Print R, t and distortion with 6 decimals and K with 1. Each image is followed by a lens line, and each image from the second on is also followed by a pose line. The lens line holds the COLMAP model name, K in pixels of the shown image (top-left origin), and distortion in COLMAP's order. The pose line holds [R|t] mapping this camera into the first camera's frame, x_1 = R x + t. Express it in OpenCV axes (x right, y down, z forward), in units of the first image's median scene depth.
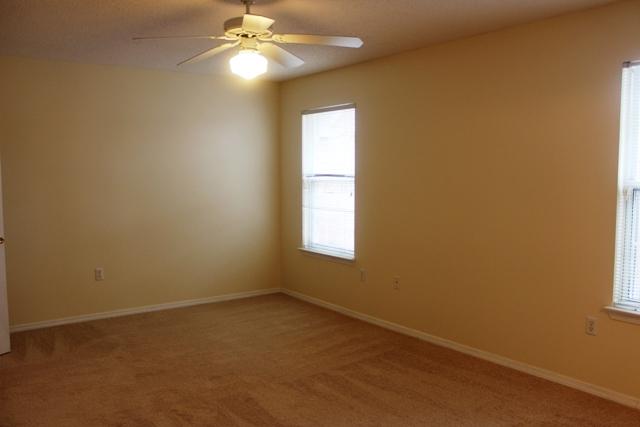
lens RADIAL K [[529.4, 0, 323.2], [0, 529.4, 214.4], [0, 0, 1]] dist [-0.143553, 0.112346]
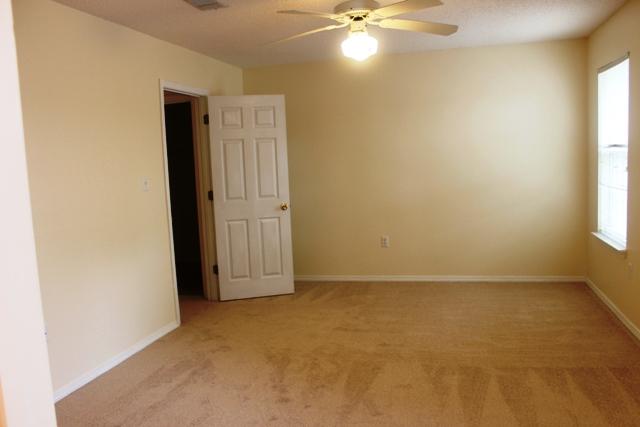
lens RADIAL K [[529.4, 0, 321.6], [0, 529.4, 214.4], [0, 0, 1]] dist [-0.143553, 0.112346]
pose [[0.632497, 0.052157, -0.772805, 0.455302], [-0.014377, 0.998349, 0.055612, -0.007174], [0.774430, -0.024063, 0.632202, 0.203880]]
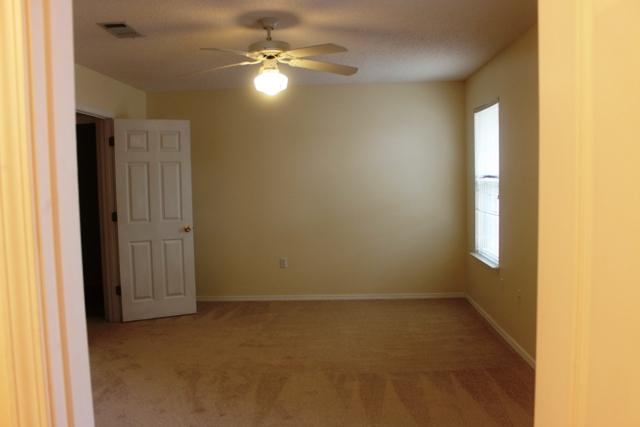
lens RADIAL K [[529.4, 0, 319.3], [0, 529.4, 213.3], [0, 0, 1]] dist [-0.143553, 0.112346]
pose [[0.777550, 0.023785, -0.628371, 0.482861], [-0.027700, 0.999610, 0.003561, -0.005426], [0.628211, 0.014637, 0.777905, 0.131638]]
